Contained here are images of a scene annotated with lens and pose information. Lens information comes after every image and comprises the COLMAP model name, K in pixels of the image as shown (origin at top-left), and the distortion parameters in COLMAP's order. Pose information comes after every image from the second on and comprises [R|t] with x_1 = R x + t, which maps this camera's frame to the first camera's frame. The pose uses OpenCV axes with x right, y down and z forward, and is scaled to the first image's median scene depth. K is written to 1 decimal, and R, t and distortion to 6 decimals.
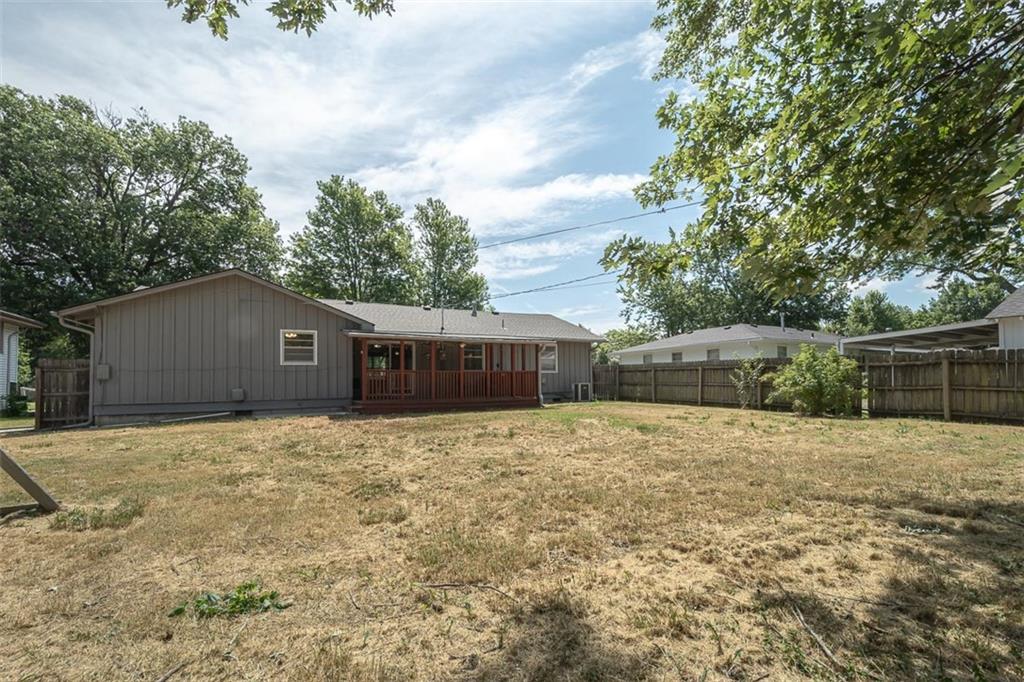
lens RADIAL K [[441.1, 0, 513.3], [0, 441.1, 363.0], [0, 0, 1]] dist [-0.001928, -0.000108]
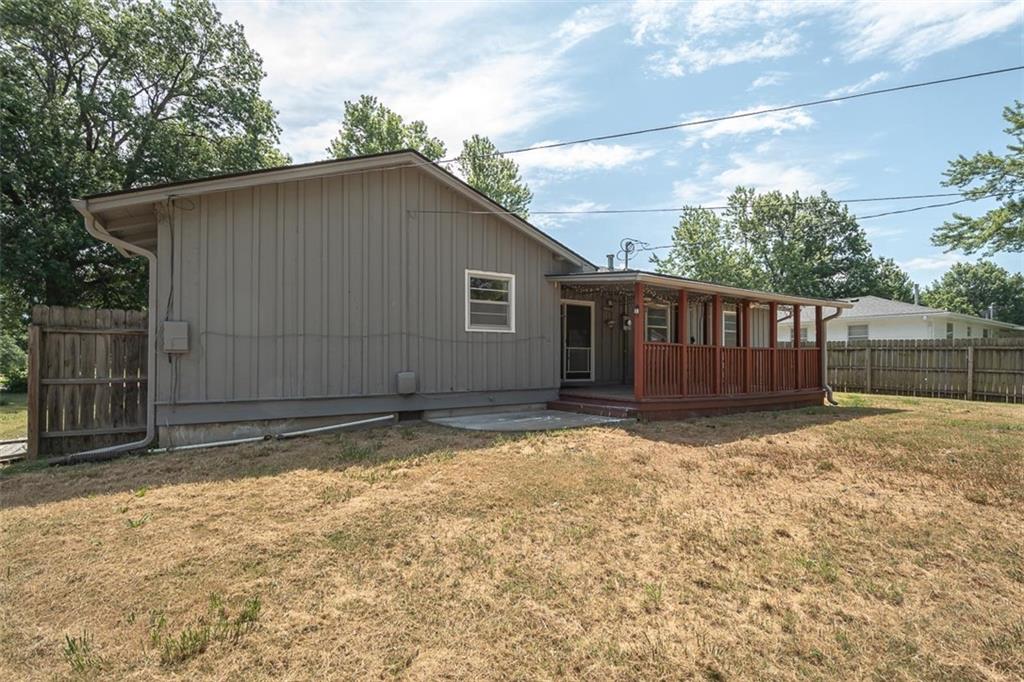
lens RADIAL K [[455.7, 0, 508.3], [0, 455.7, 343.3], [0, 0, 1]] dist [0.002909, 0.000132]
pose [[0.996556, 0.017279, 0.081098, -0.204475], [-0.017981, 0.999807, 0.007932, 0.005824], [-0.080945, -0.009363, 0.996675, 0.156985]]
